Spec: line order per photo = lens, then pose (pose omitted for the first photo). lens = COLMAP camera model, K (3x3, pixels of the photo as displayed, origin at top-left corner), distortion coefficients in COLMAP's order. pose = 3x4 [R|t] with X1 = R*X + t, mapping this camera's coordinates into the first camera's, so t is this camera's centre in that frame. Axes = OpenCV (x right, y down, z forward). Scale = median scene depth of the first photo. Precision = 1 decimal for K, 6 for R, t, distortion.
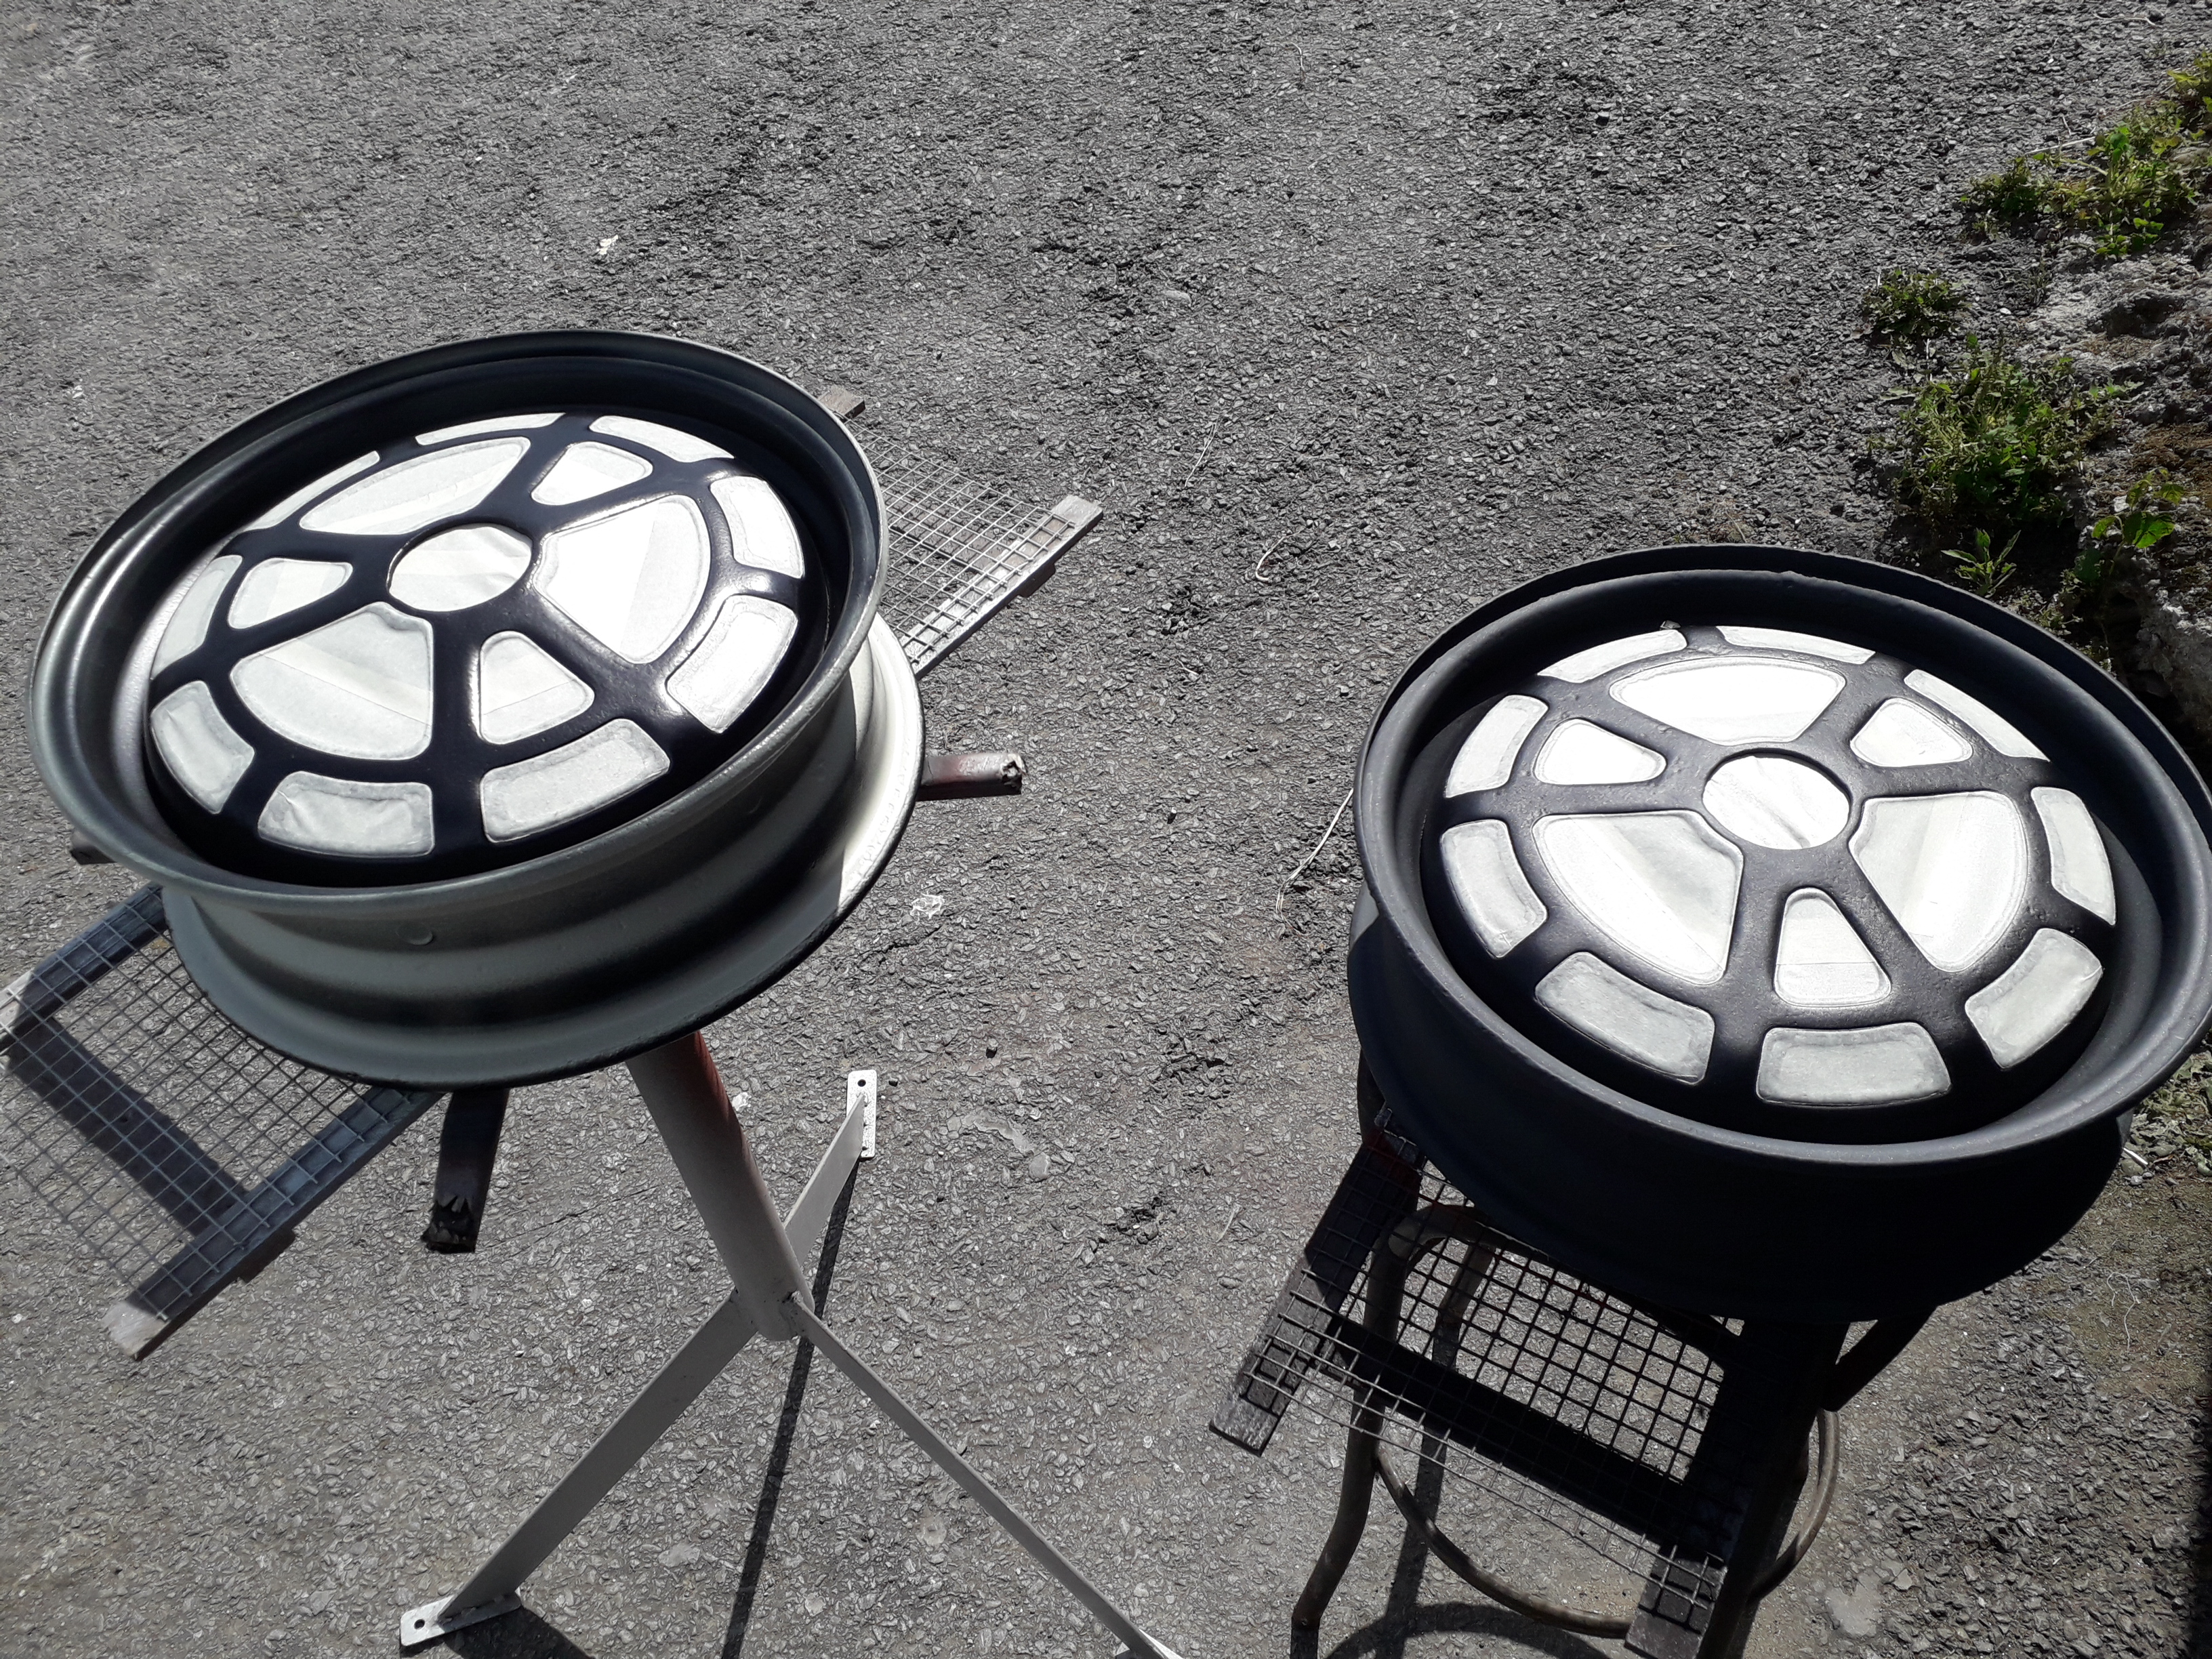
lens RADIAL K [[1857.2, 0, 1223.9], [0, 1857.2, 822.0], [0, 0, 1]] dist [0.011727, -0.108757]
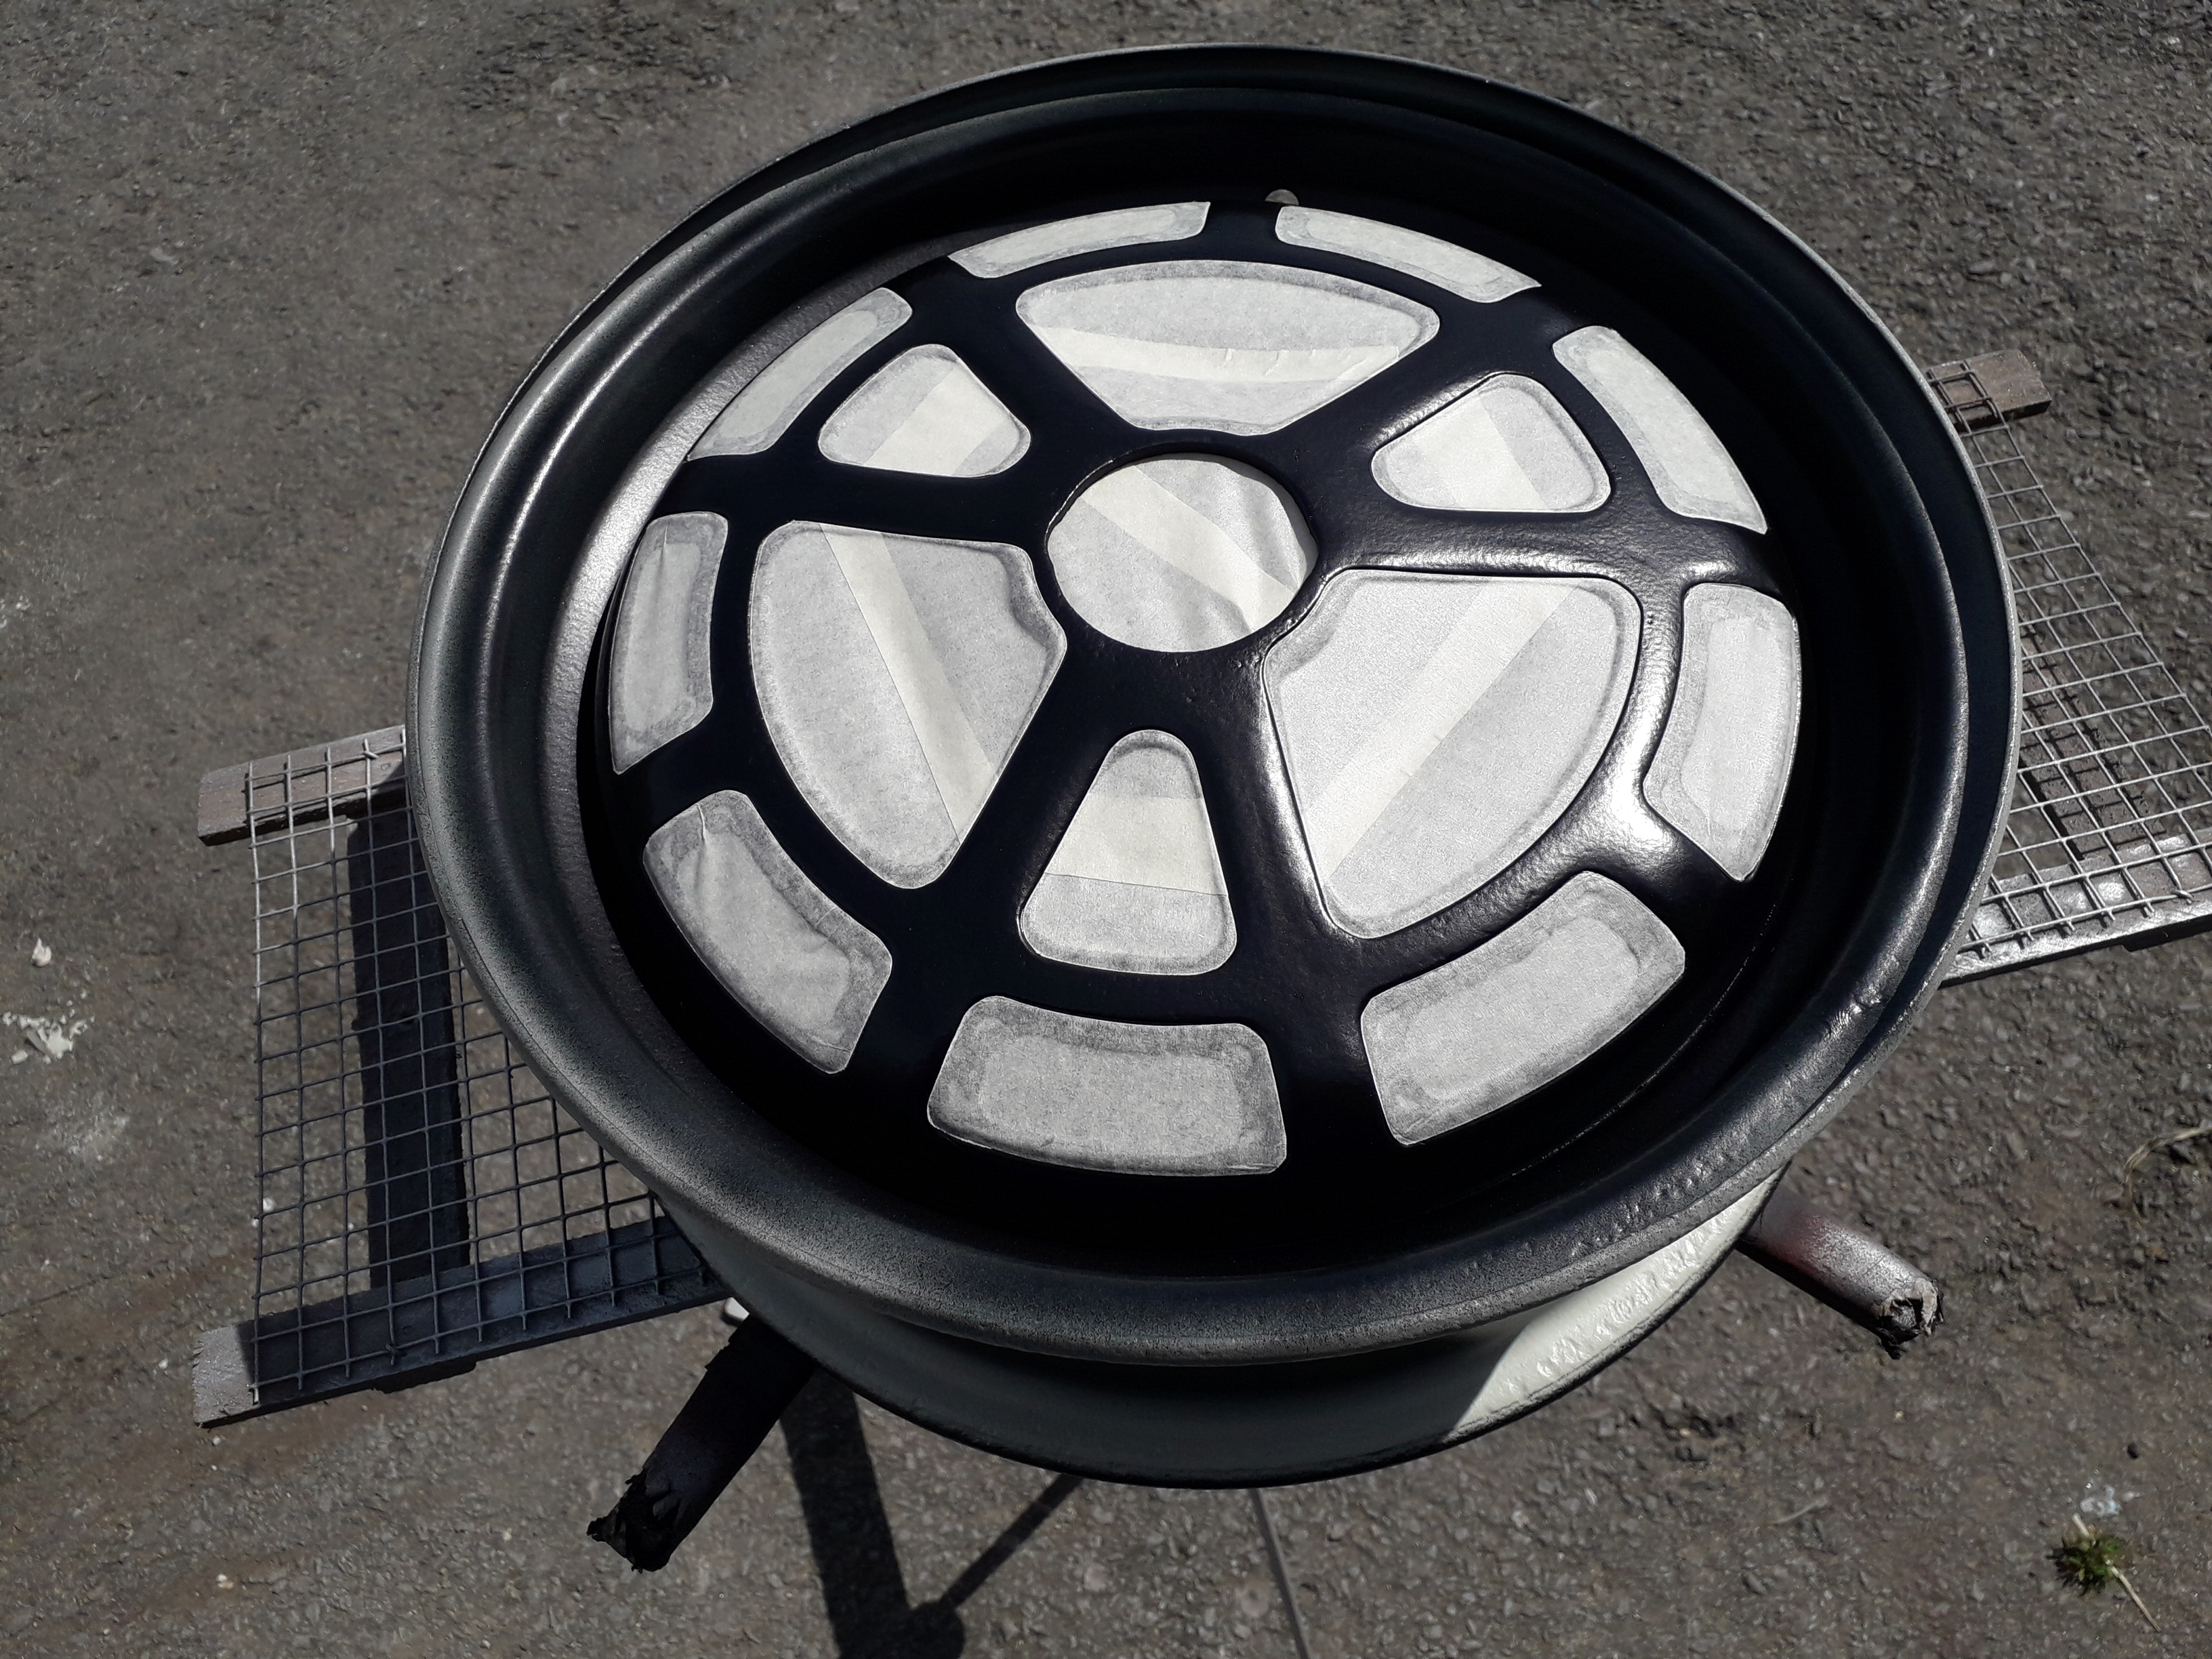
lens RADIAL K [[1818.5, 0, 1101.8], [0, 1818.5, 823.0], [0, 0, 1]] dist [0.079719, -0.107984]
pose [[0.764559, 0.543316, -0.346781, -0.166810], [-0.450330, 0.835195, 0.315678, -0.184607], [0.461143, -0.085188, 0.883227, 0.423628]]
